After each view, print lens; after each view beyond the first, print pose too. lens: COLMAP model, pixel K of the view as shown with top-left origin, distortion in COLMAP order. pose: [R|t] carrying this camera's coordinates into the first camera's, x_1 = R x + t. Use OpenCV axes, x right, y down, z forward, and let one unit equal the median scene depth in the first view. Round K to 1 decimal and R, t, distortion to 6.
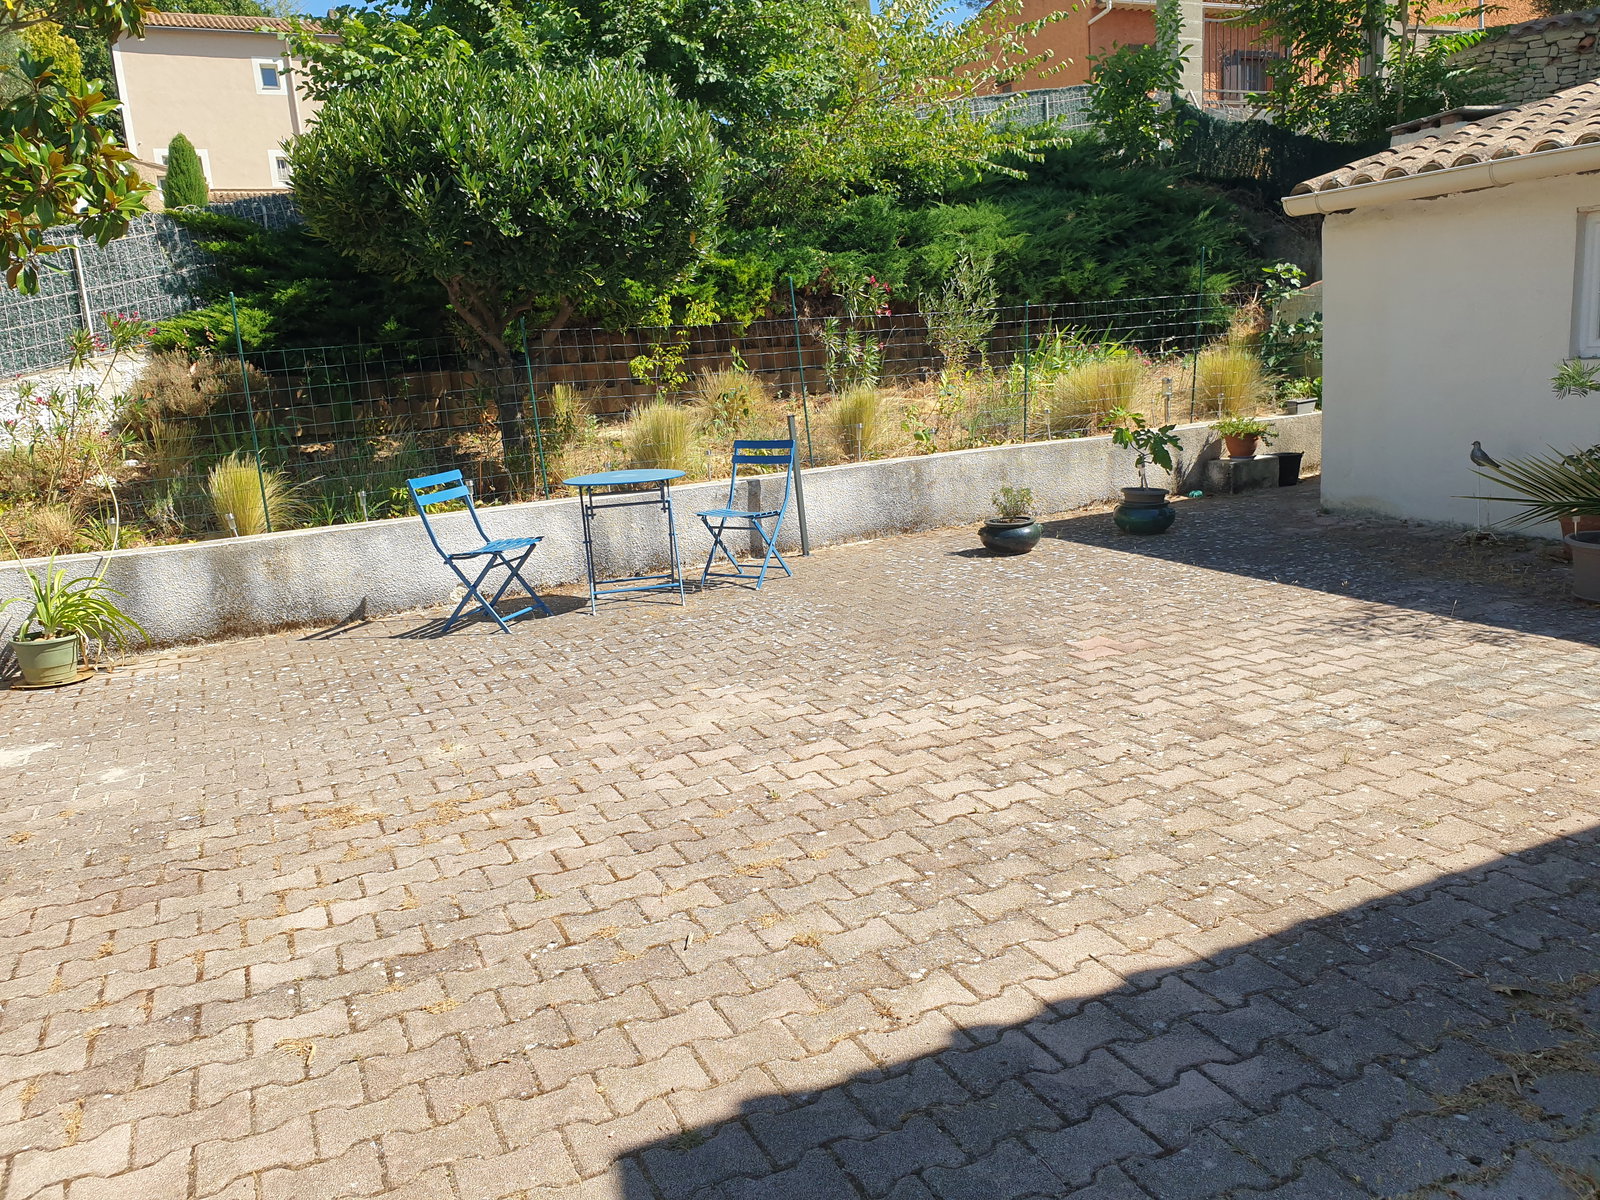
lens RADIAL K [[1209.0, 0, 800.0], [0, 1209.0, 600.0], [0, 0, 1]] dist [0.060552, -0.036450]
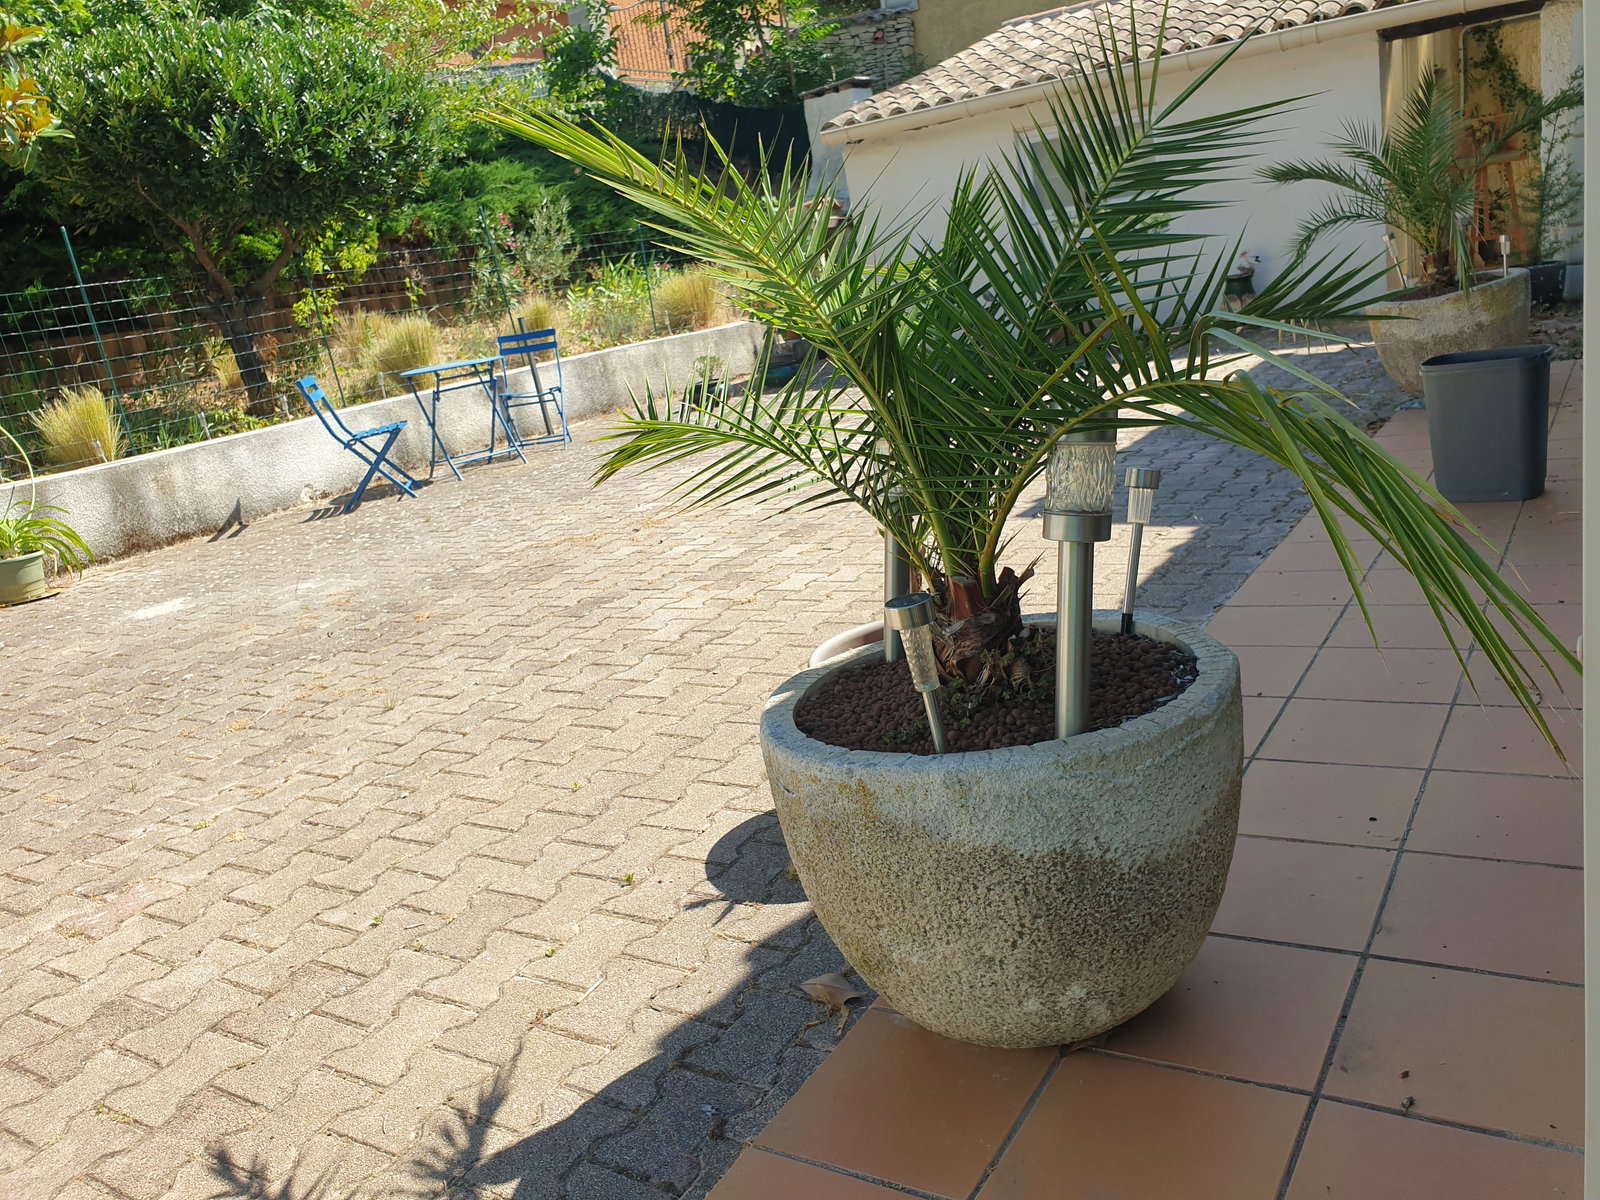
lens RADIAL K [[1245.7, 0, 800.0], [0, 1245.7, 600.0], [0, 0, 1]] dist [-0.062991, 0.136631]
pose [[0.854571, -0.203759, 0.477693, -0.480824], [0.203425, 0.977650, 0.053096, 0.127261], [-0.477835, 0.051800, 0.876921, -0.211149]]
